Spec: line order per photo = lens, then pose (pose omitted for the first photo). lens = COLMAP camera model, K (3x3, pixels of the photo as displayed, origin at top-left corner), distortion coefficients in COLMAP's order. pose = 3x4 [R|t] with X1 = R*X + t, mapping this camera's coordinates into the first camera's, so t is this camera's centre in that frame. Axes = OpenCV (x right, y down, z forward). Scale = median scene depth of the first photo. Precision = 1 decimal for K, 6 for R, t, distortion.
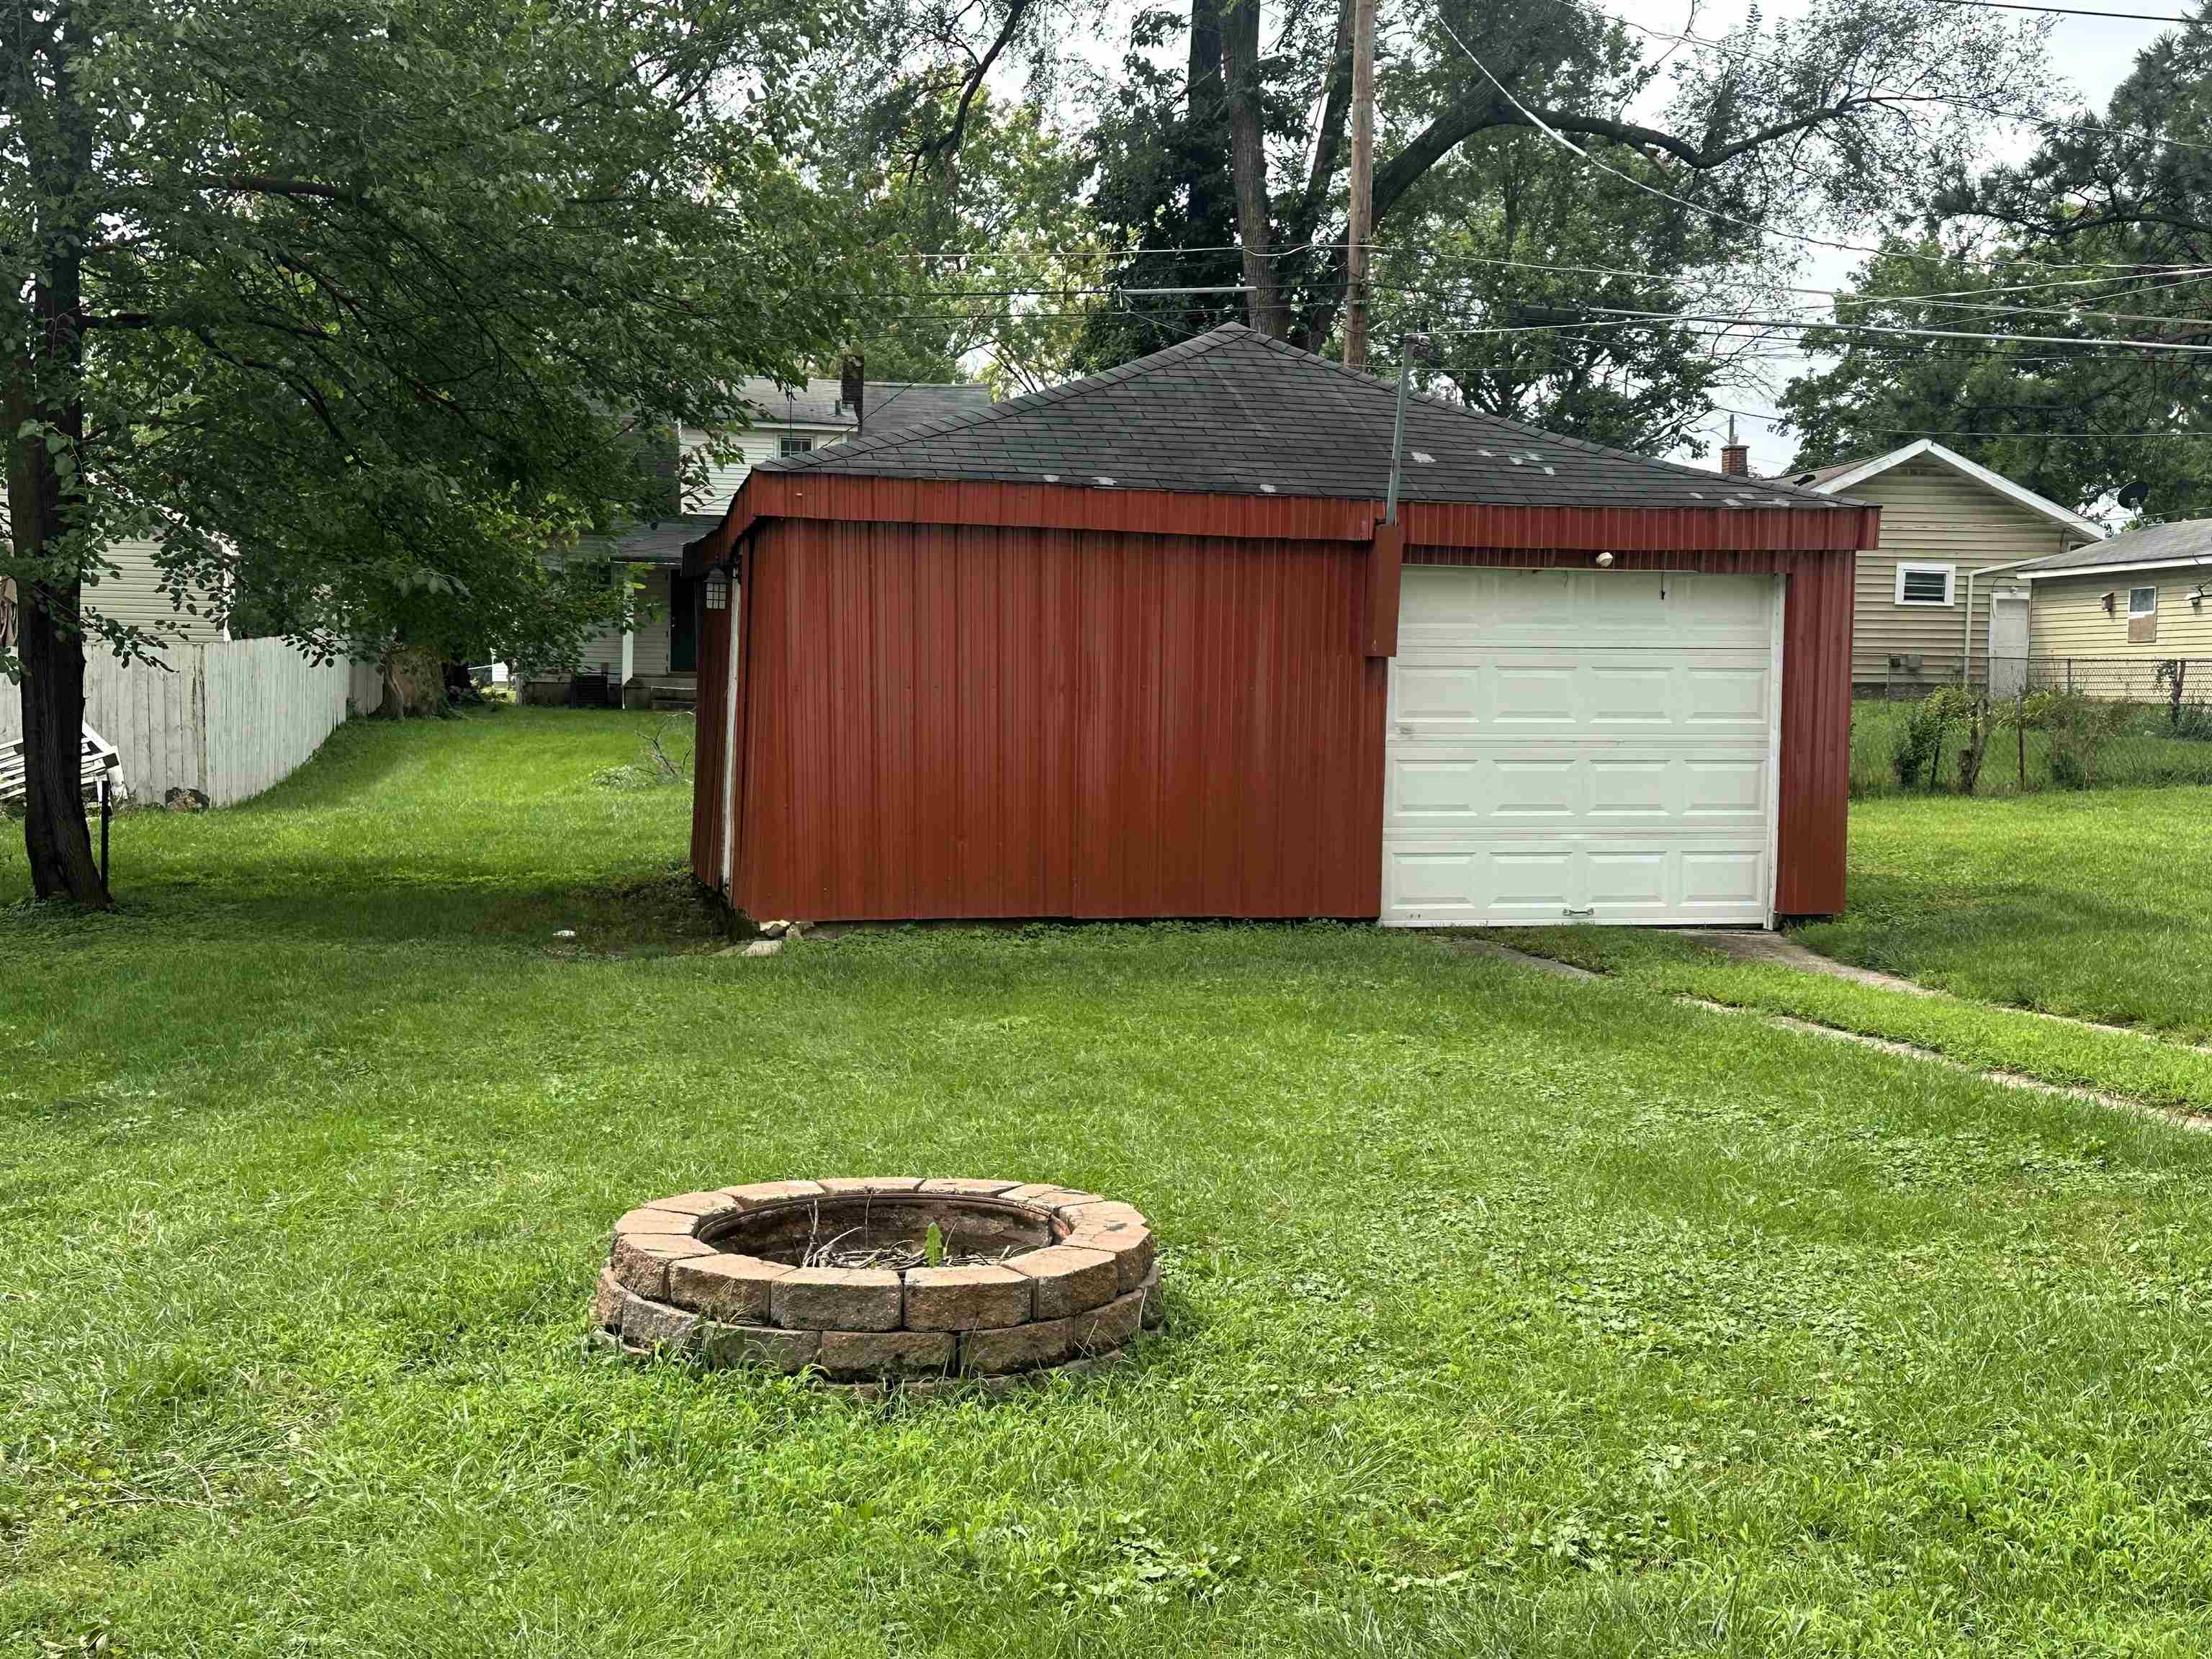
lens RADIAL K [[2561.5, 0, 1106.0], [0, 2561.5, 829.5], [0, 0, 1]] dist [0.015398, 0.014728]
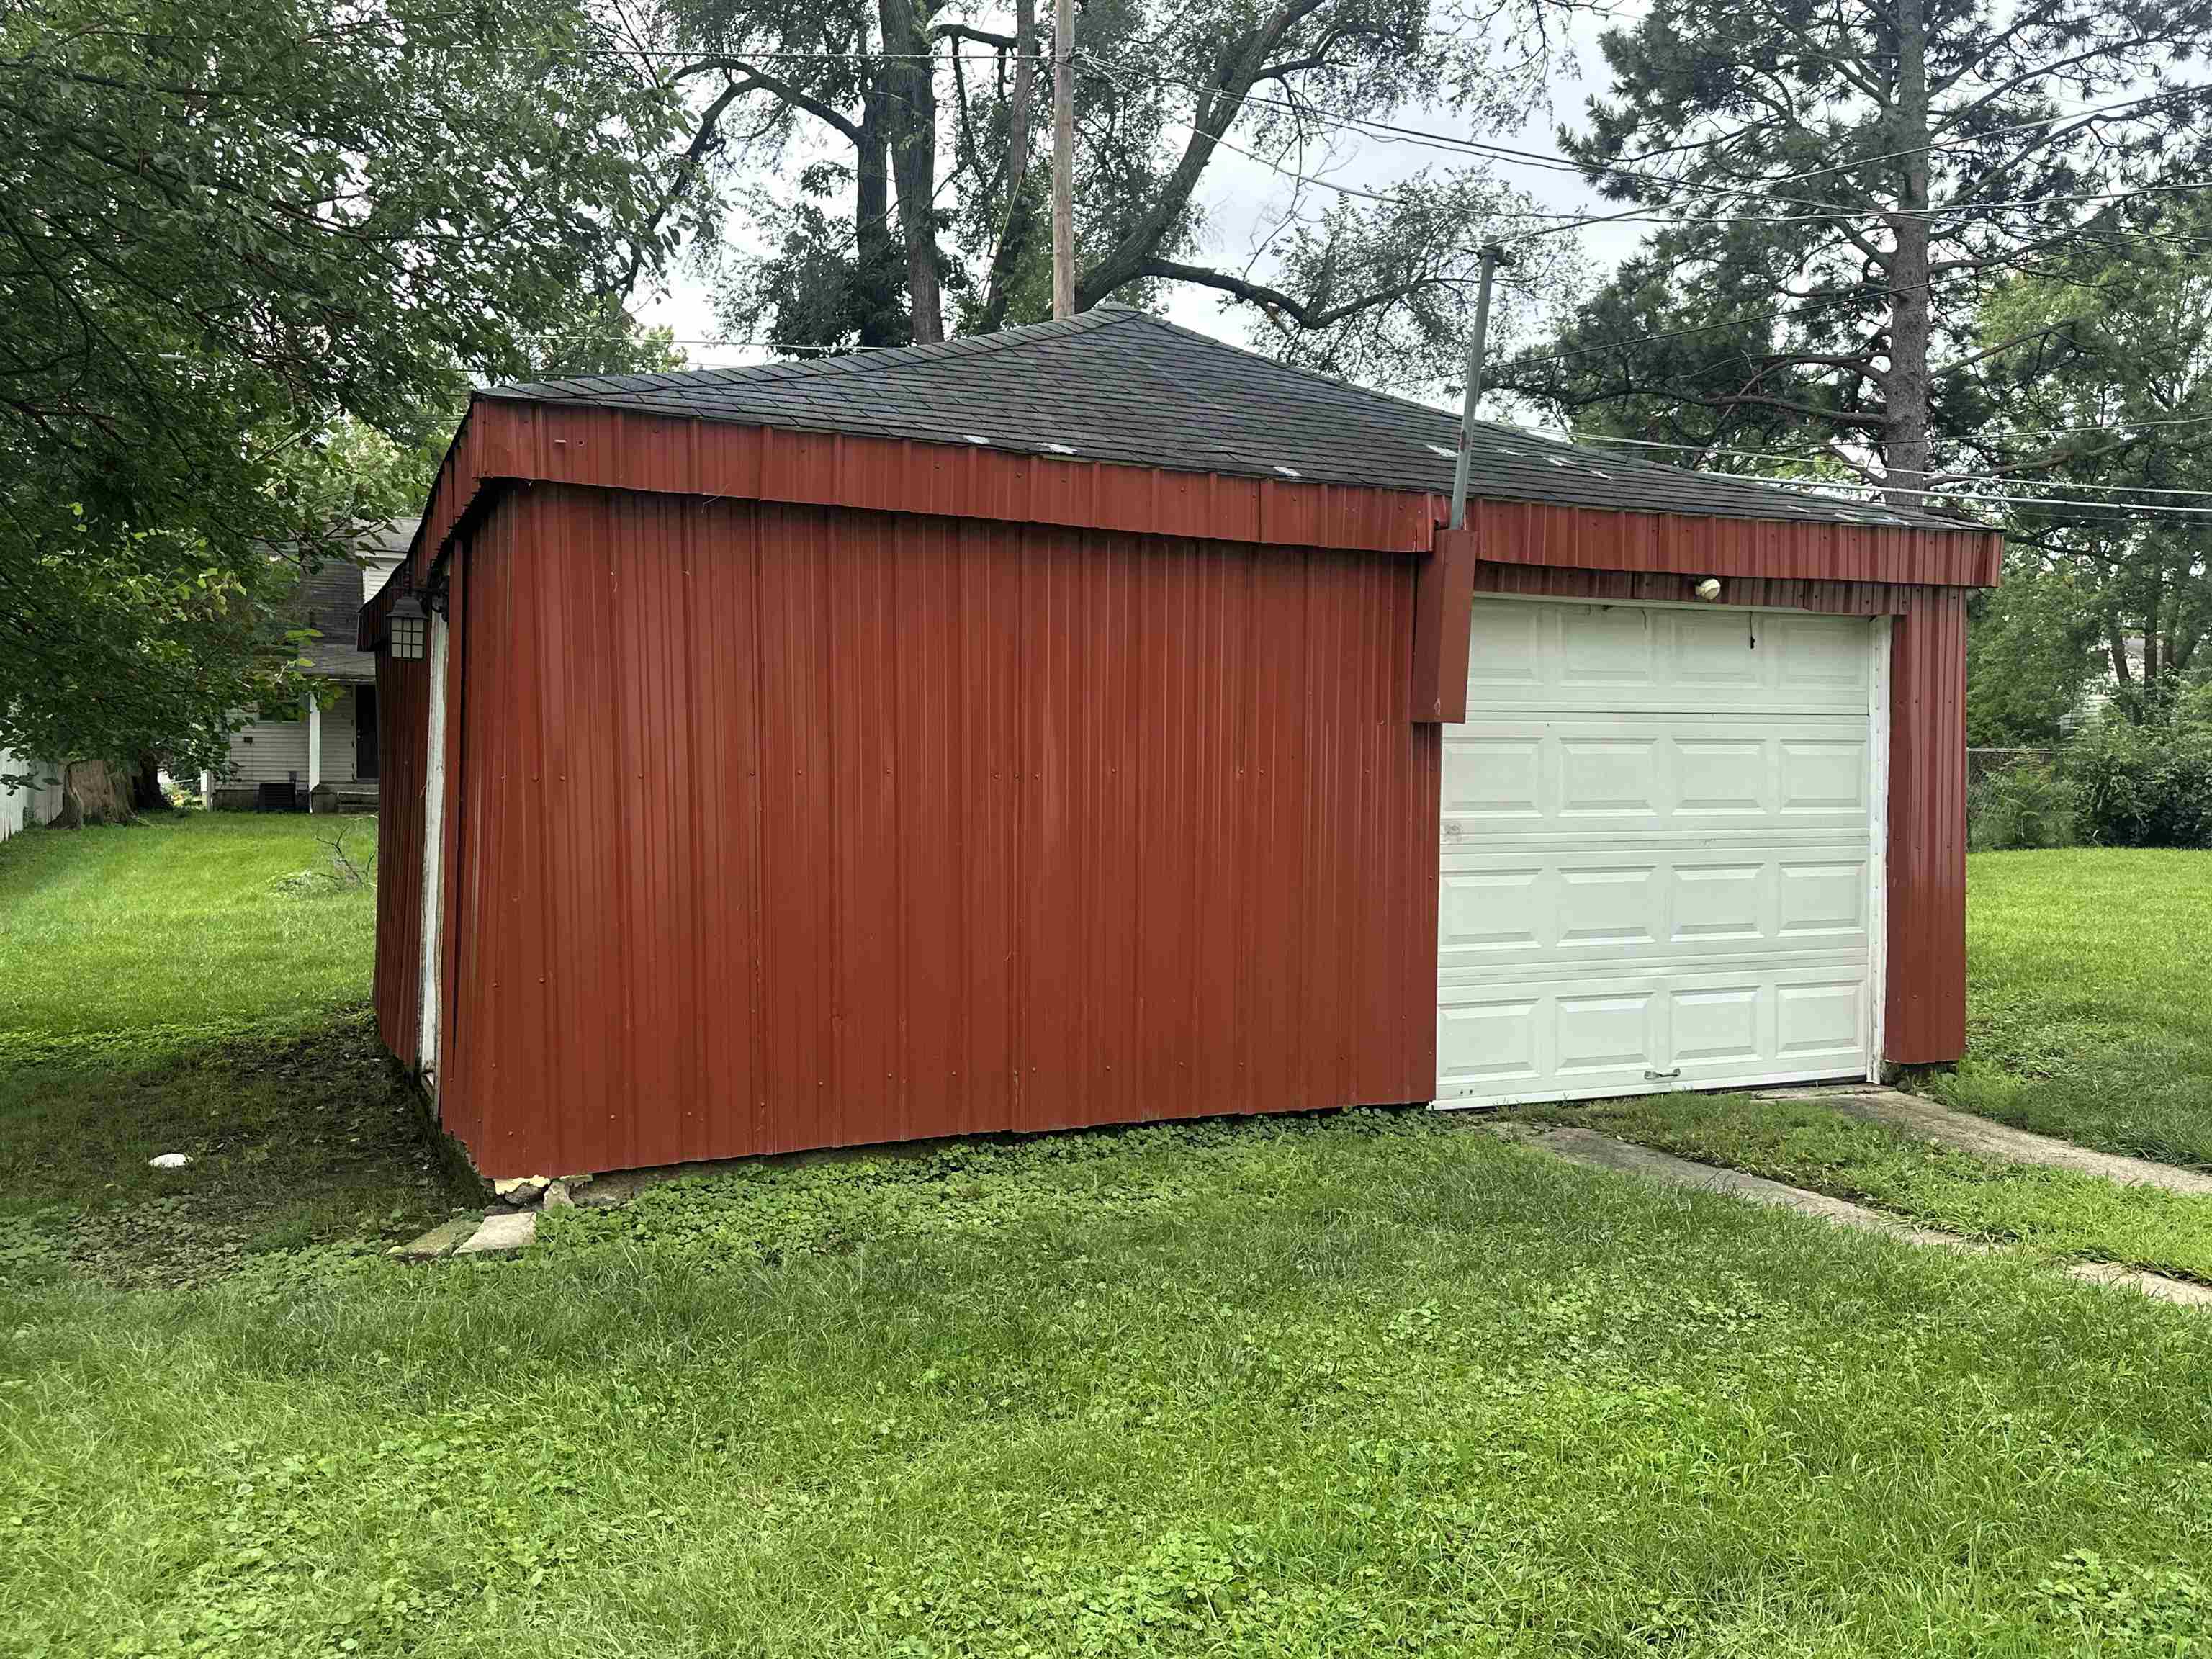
lens RADIAL K [[2066.2, 0, 1192.3], [0, 2066.2, 831.1], [0, 0, 1]] dist [0.186853, -0.539980]
pose [[0.977923, -0.015855, 0.208364, -0.069743], [0.022986, 0.999229, -0.031844, -0.021195], [-0.207698, 0.035930, 0.977533, 0.444562]]
